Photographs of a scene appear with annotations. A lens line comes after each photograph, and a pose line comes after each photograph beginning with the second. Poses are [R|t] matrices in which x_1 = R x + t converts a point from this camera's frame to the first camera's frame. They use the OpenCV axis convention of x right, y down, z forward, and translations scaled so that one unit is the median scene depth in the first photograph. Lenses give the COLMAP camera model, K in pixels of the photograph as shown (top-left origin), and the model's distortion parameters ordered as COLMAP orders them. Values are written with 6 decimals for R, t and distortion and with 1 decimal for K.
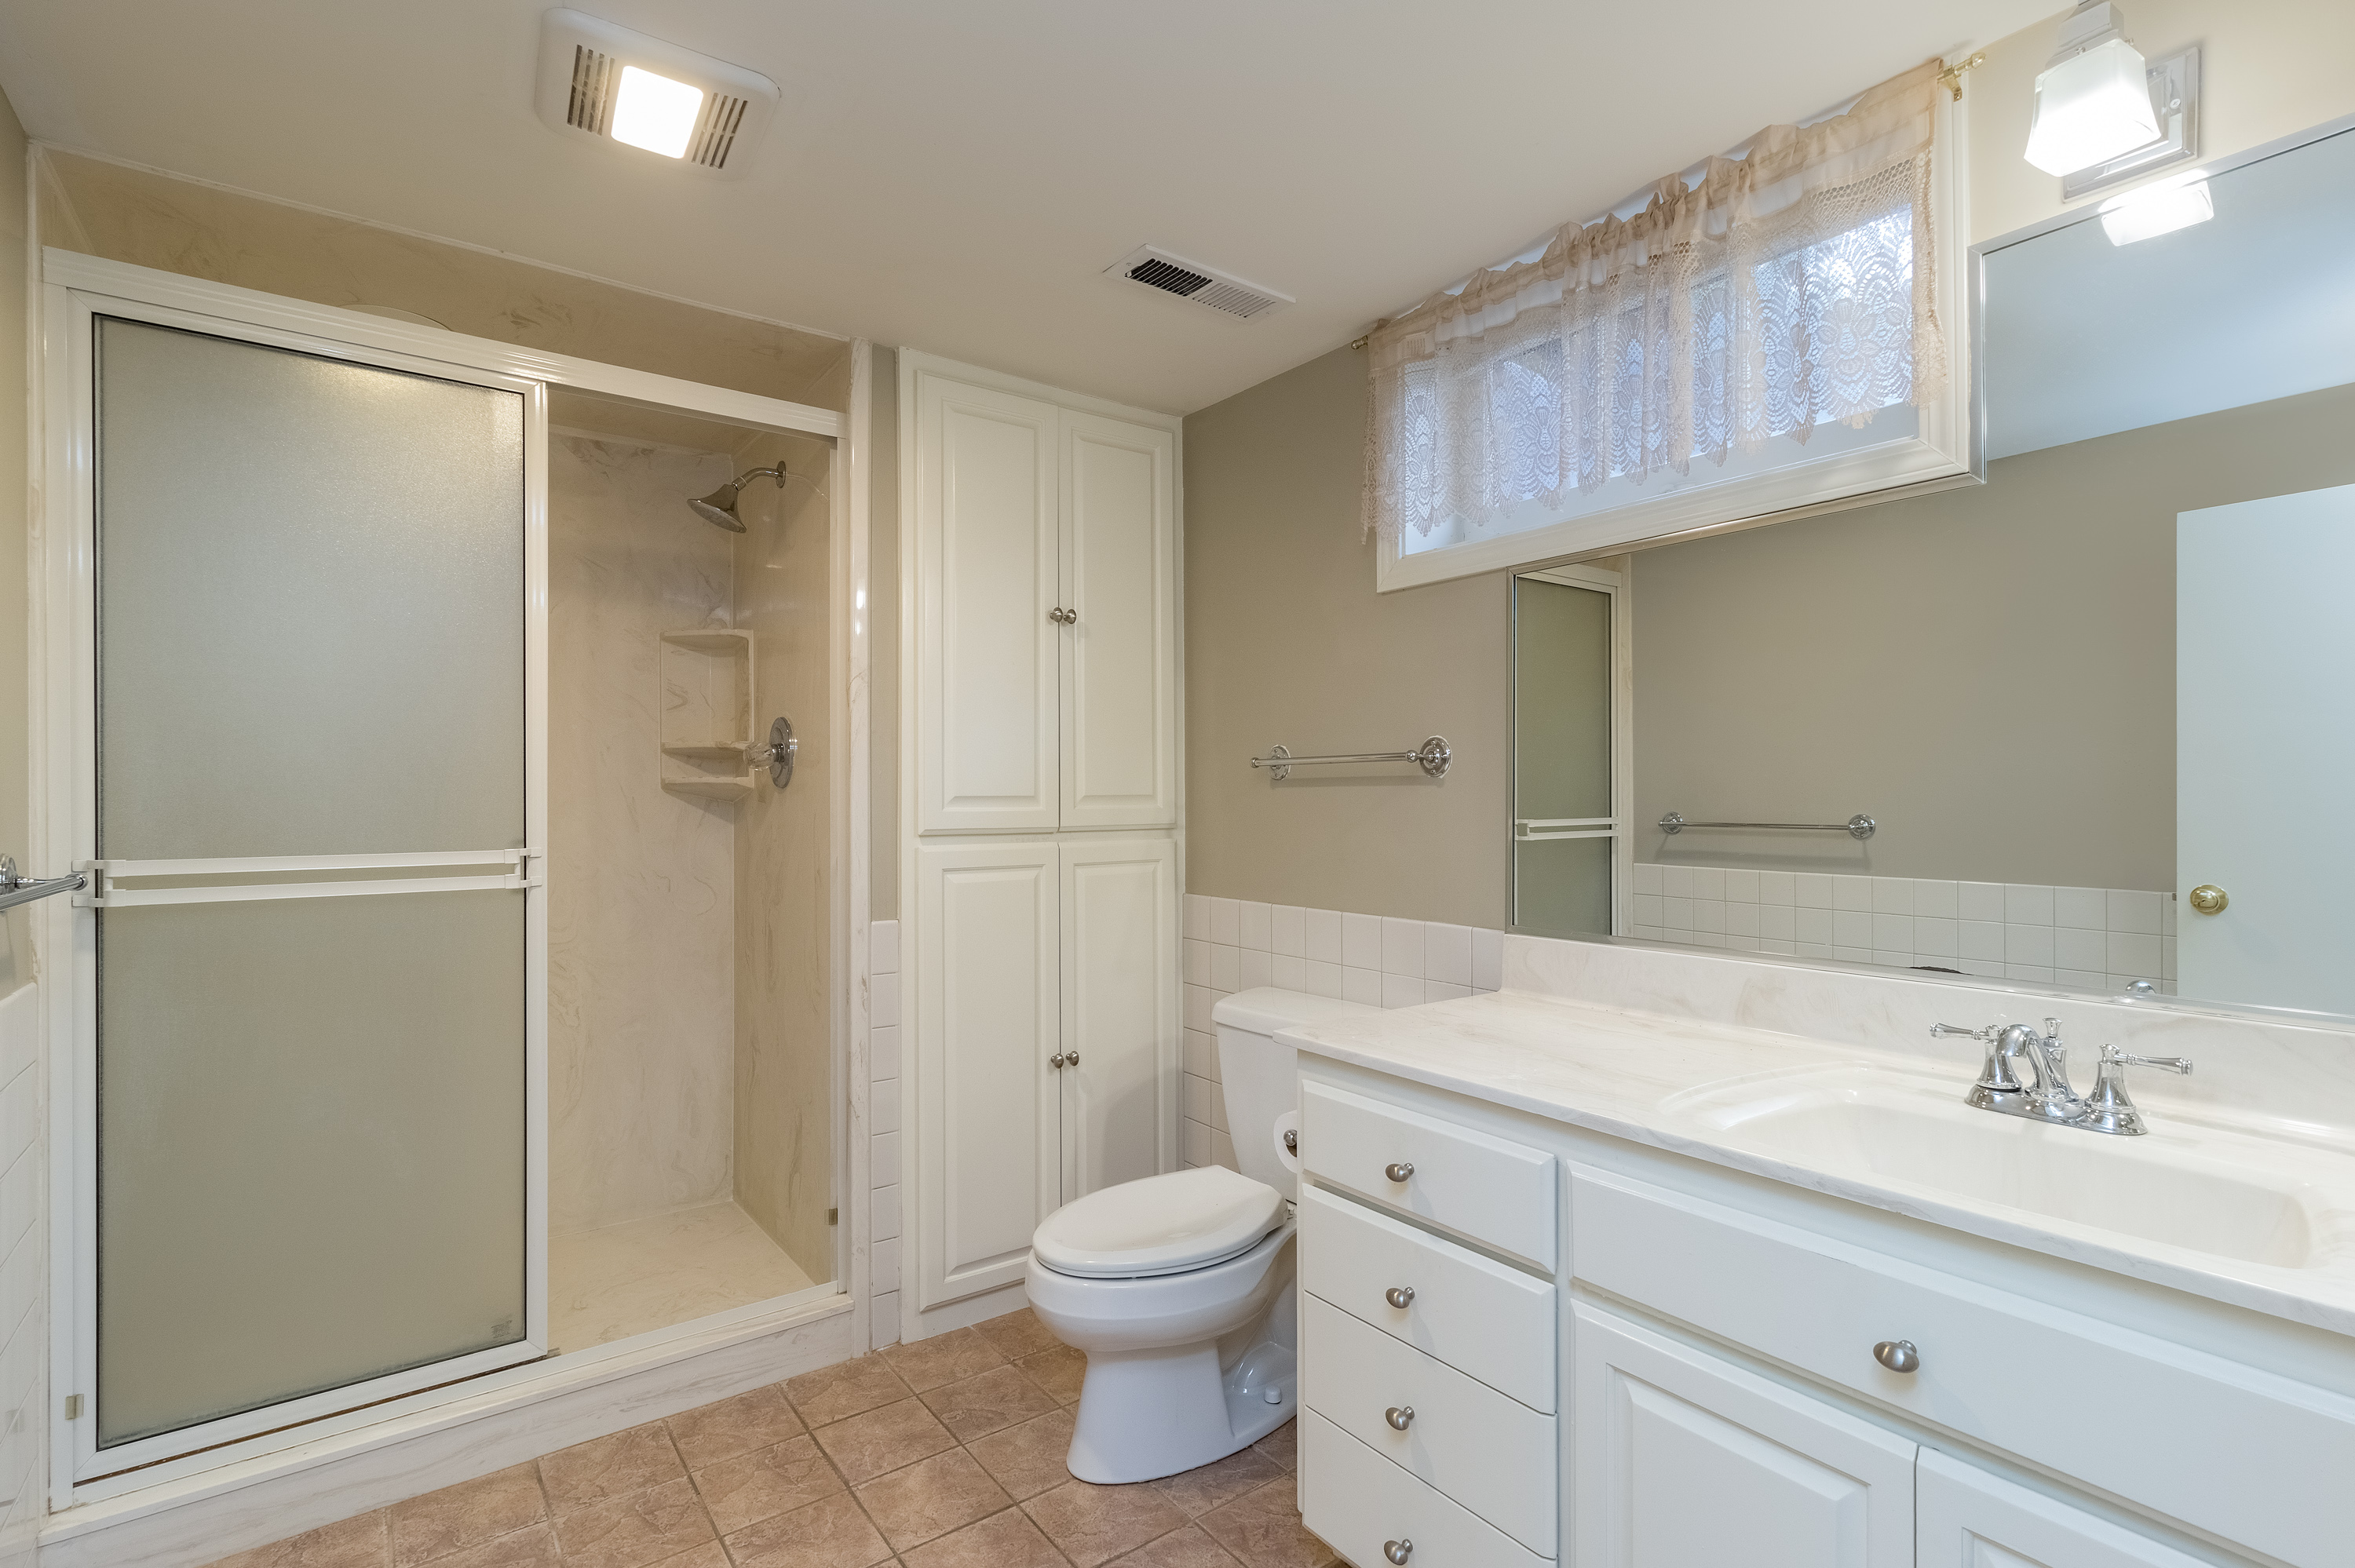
lens RADIAL K [[1131.5, 0, 1230.5], [0, 1131.5, 793.3], [0, 0, 1]] dist [0.001670, -0.001159]
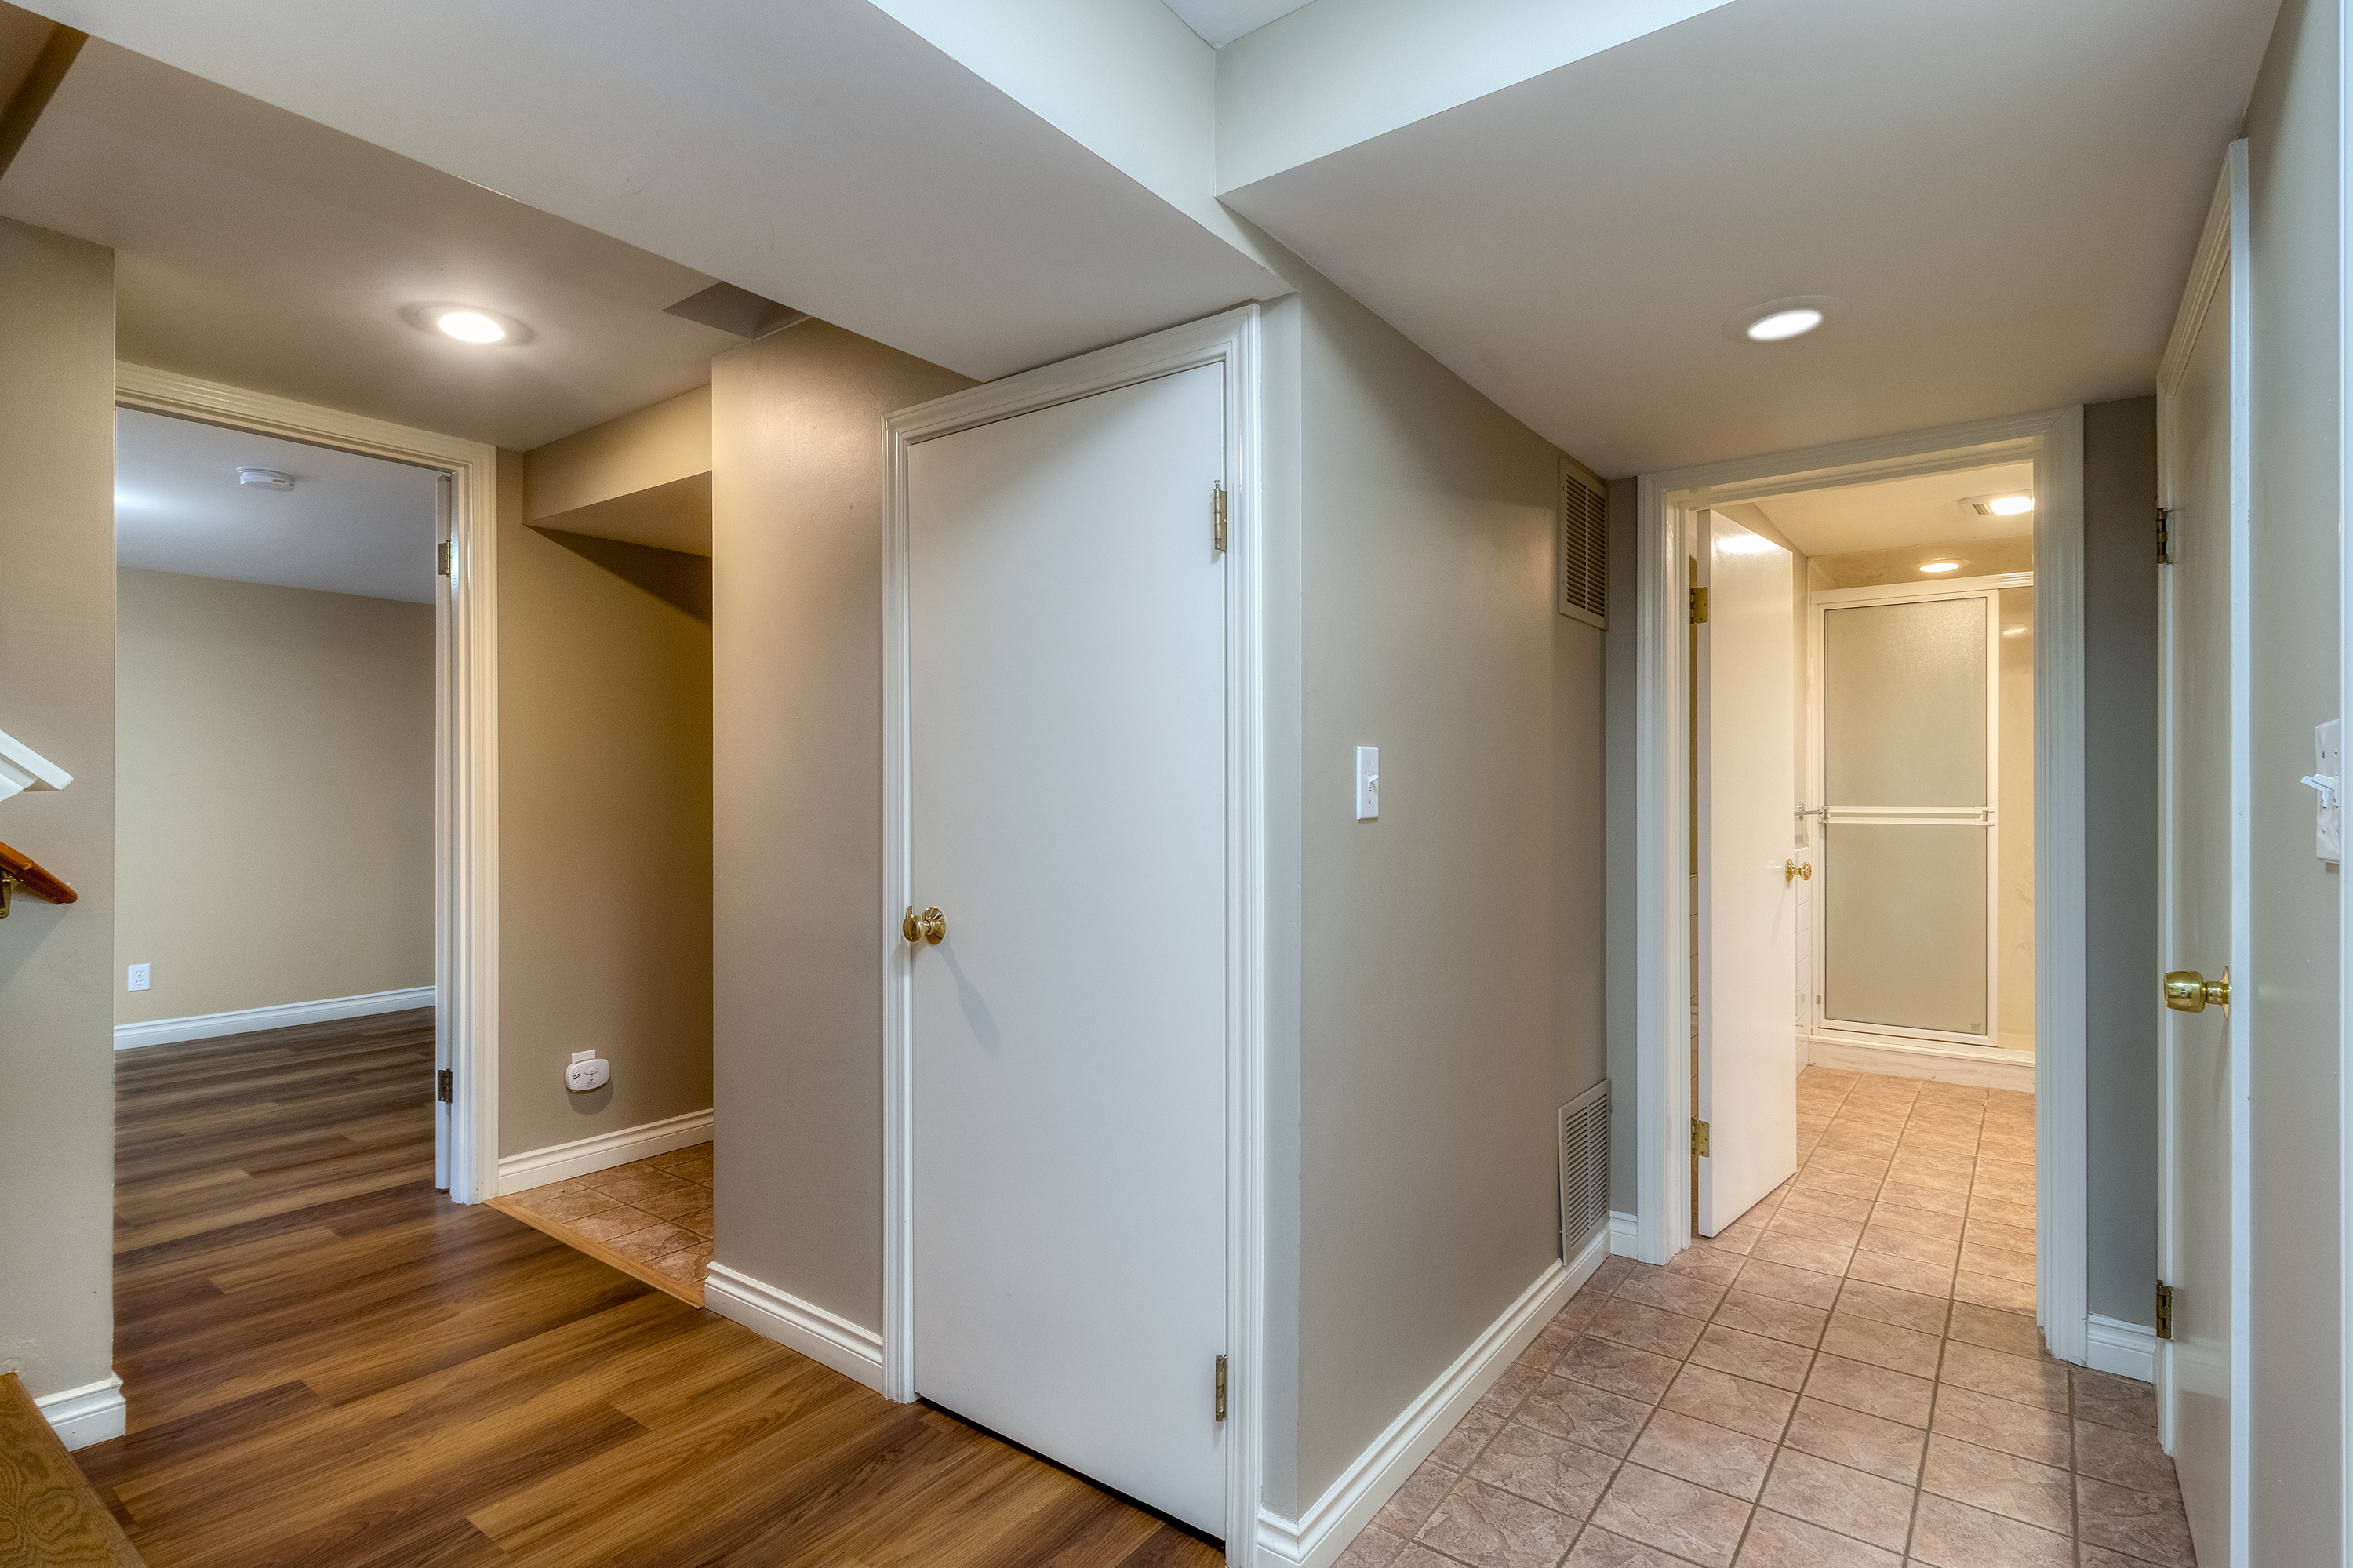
lens RADIAL K [[1130.8, 0, 1181.7], [0, 1130.8, 784.9], [0, 0, 1]] dist [0.001670, -0.001159]
pose [[0.248000, 0.001810, -0.968758, 1.113162], [-0.001016, 0.999998, 0.001609, 0.003963], [0.968760, 0.000585, 0.248001, -1.047176]]
